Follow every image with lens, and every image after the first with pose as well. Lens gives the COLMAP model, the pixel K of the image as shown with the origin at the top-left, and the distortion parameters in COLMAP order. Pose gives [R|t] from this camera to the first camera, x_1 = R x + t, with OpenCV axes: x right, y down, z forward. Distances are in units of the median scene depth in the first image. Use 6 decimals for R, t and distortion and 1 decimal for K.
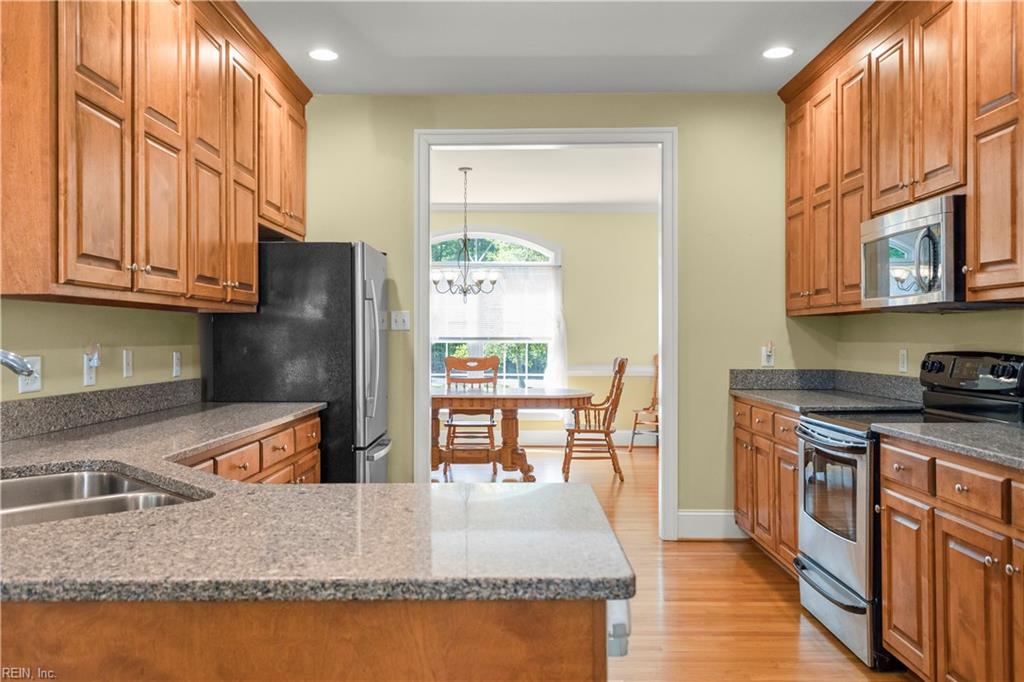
lens RADIAL K [[840.9, 0, 512.0], [0, 840.9, 341.0], [0, 0, 1]] dist [0.001373, 0.000329]
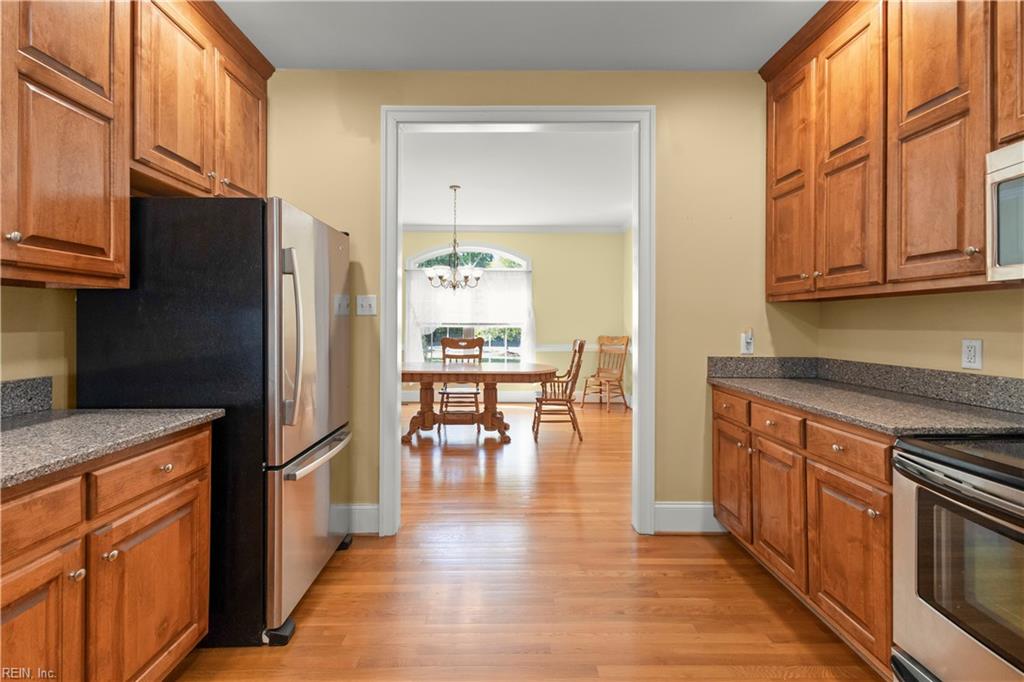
lens RADIAL K [[453.0, 0, 501.0], [0, 453.0, 329.3], [0, 0, 1]] dist [-0.001360, -0.000128]
pose [[0.999986, 0.002947, -0.004399, 0.022907], [-0.002909, 0.999958, 0.008716, -0.001731], [0.004424, -0.008703, 0.999952, 0.479028]]
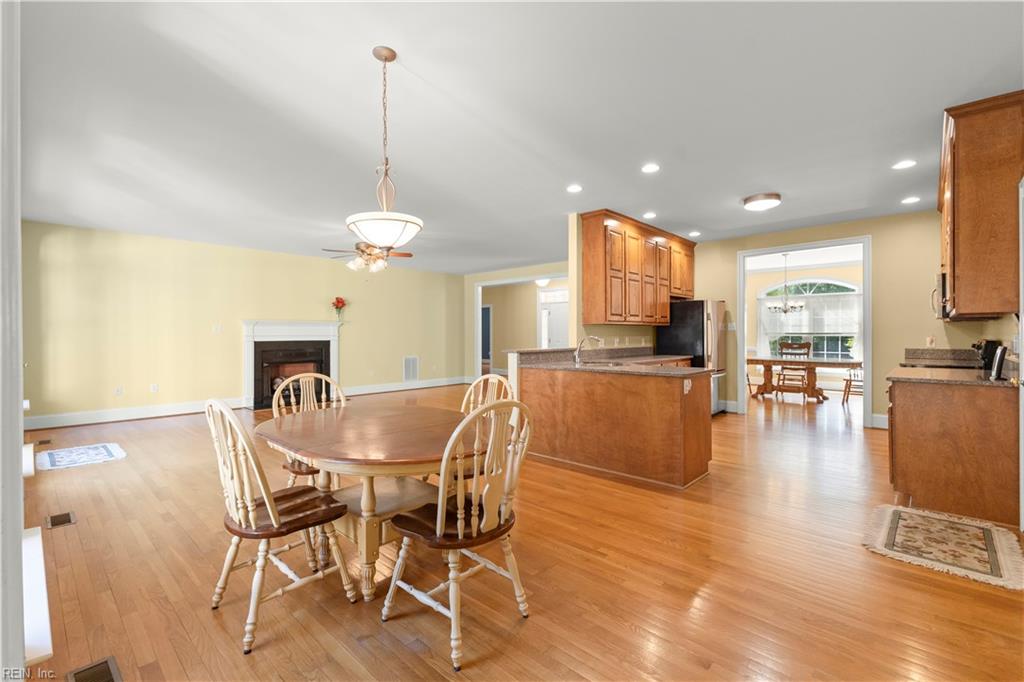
lens RADIAL K [[453.0, 0, 501.0], [0, 453.0, 329.3], [0, 0, 1]] dist [-0.001360, -0.000128]
pose [[0.725151, -0.007835, -0.688545, 0.305038], [-0.000349, 0.999931, -0.011746, 0.000104], [0.688590, 0.008758, 0.725098, -0.483343]]
